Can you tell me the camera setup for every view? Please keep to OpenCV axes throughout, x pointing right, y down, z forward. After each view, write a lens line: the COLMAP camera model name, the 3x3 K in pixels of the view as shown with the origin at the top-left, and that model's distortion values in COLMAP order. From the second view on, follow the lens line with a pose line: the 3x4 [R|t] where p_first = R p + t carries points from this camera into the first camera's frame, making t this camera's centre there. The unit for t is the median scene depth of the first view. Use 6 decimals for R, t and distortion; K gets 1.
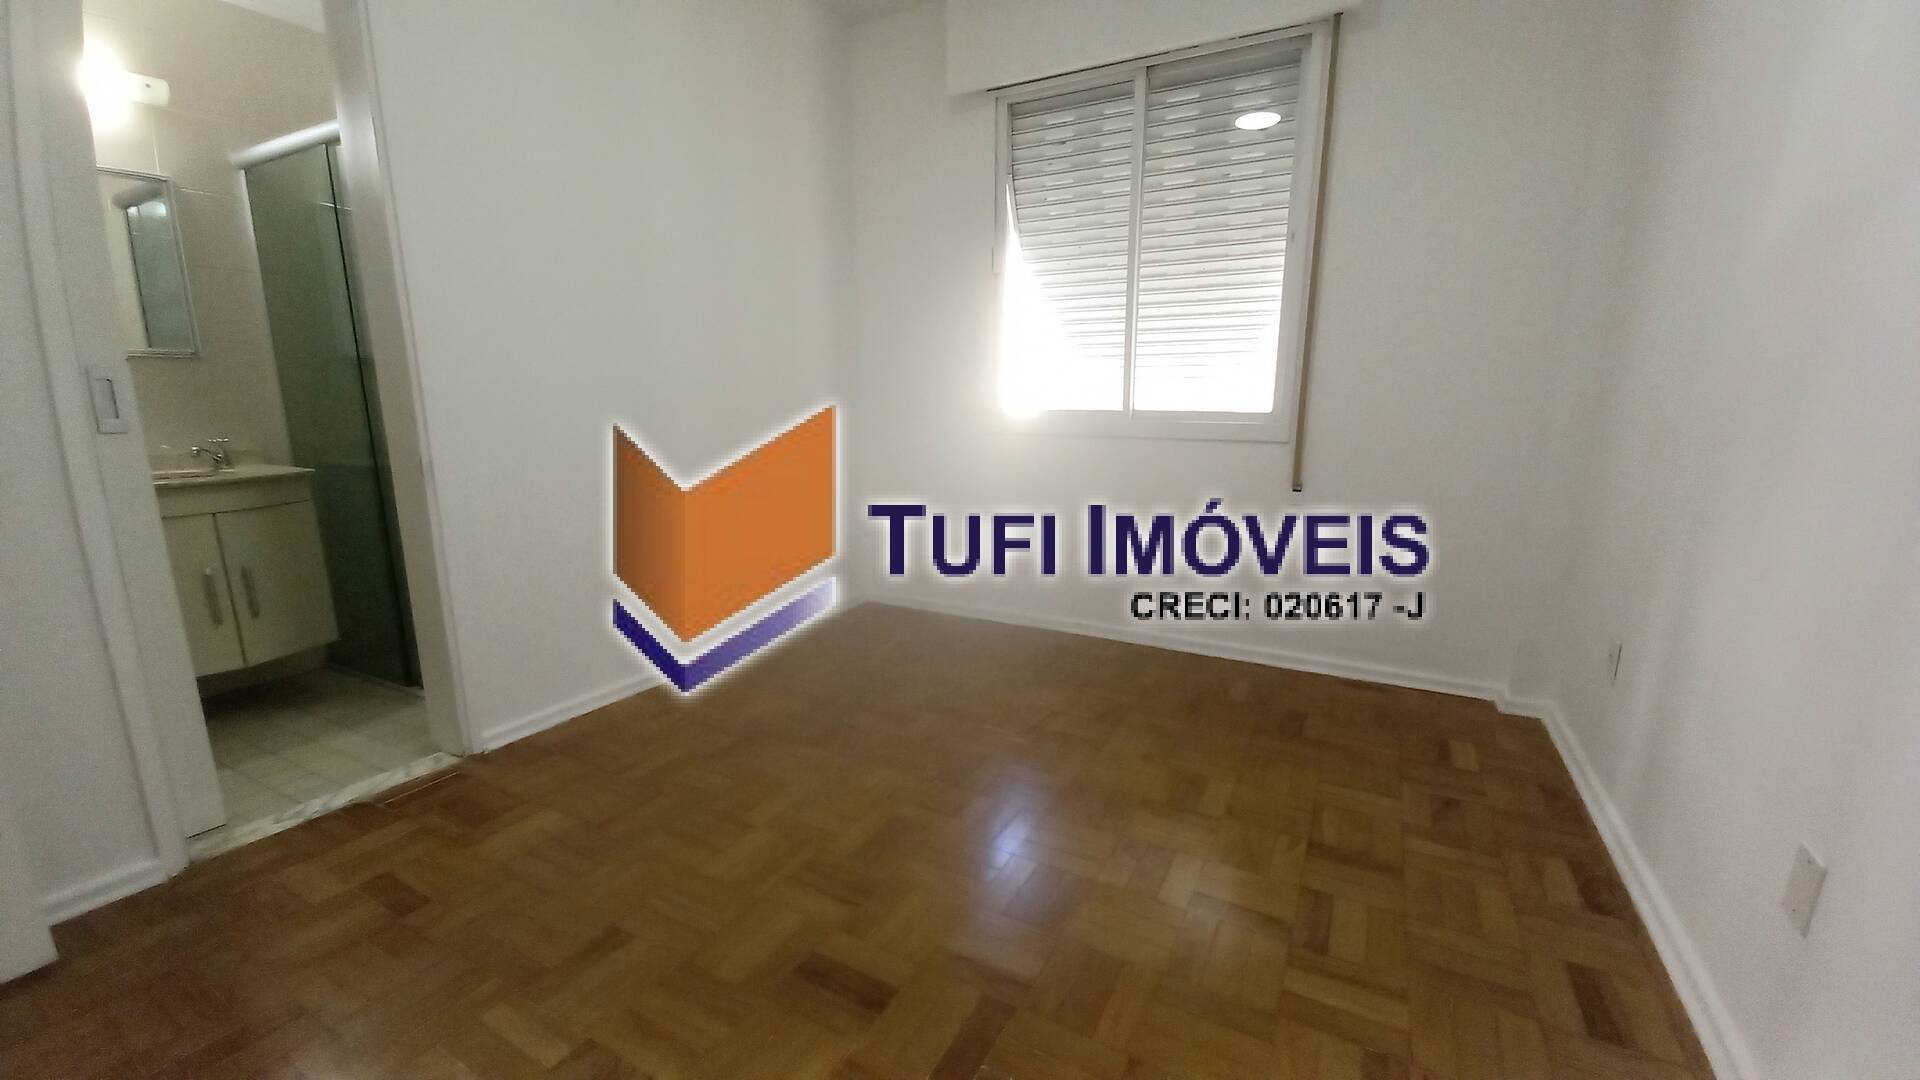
lens RADIAL K [[755.1, 0, 963.4], [0, 755.1, 554.3], [0, 0, 1]] dist [0.011392, -0.008683]
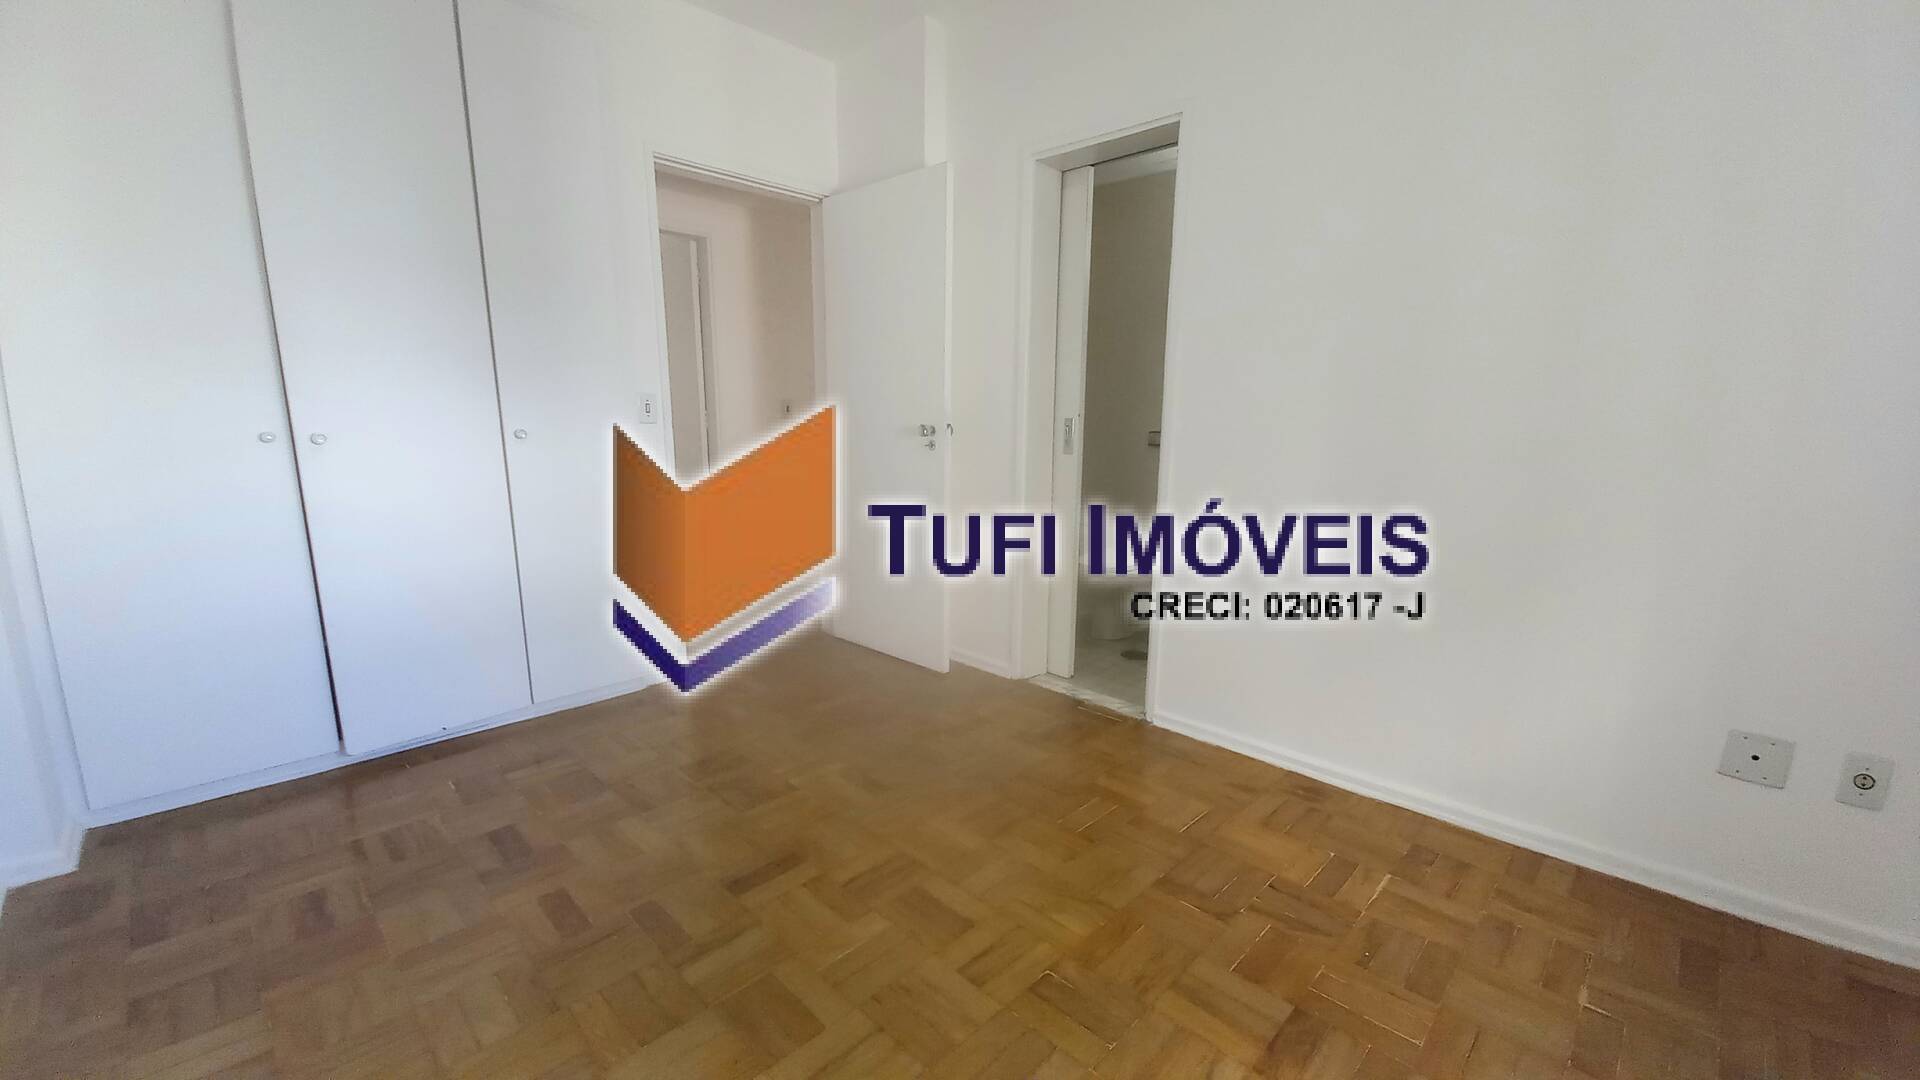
lens RADIAL K [[755.1, 0, 963.4], [0, 755.1, 554.3], [0, 0, 1]] dist [0.011392, -0.008683]
pose [[-0.262624, 0.183136, -0.947359, 0.453431], [-0.201807, 0.949684, 0.239529, -0.187430], [0.943559, 0.254090, -0.212452, 0.709309]]
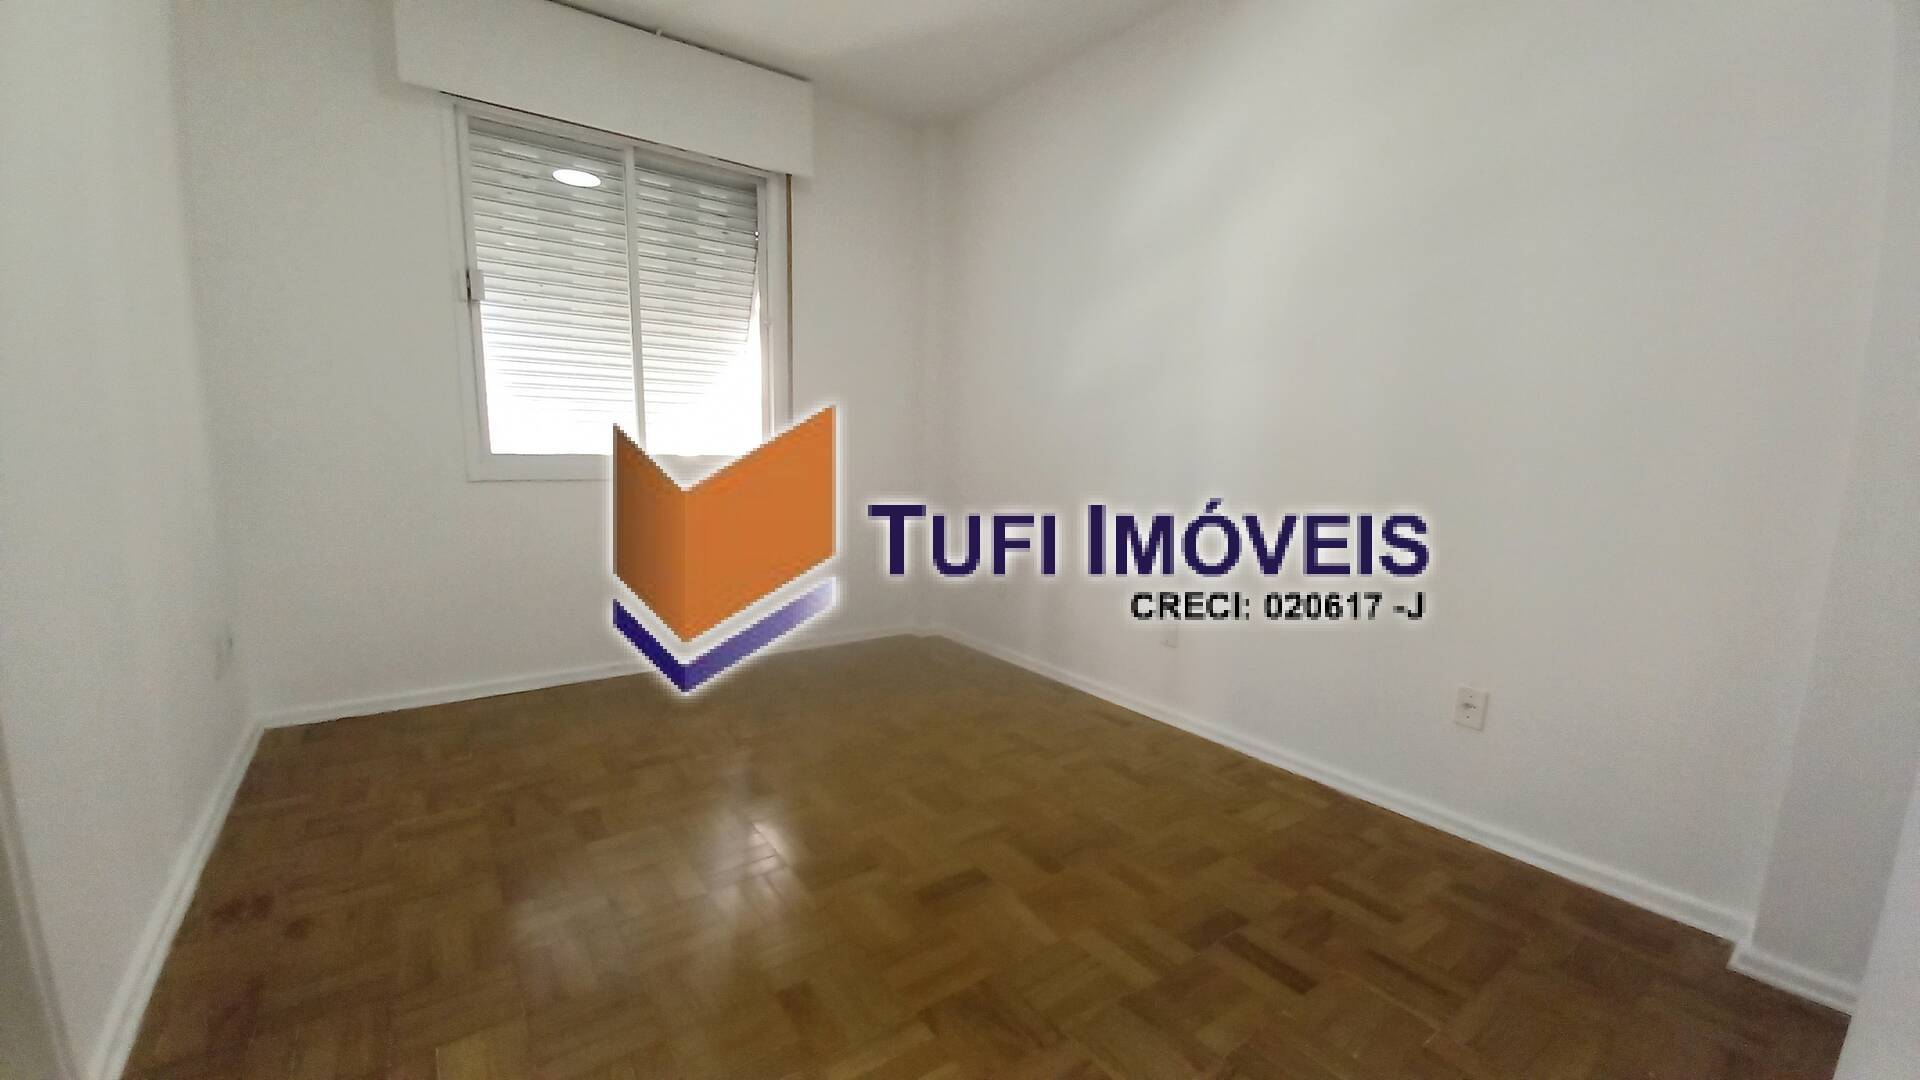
lens RADIAL K [[755.1, 0, 963.4], [0, 755.1, 554.3], [0, 0, 1]] dist [0.011392, -0.008683]
pose [[0.428610, -0.127232, 0.894486, -0.617401], [0.154226, 0.985807, 0.066321, -0.055667], [-0.890229, 0.109527, 0.442149, 0.148570]]
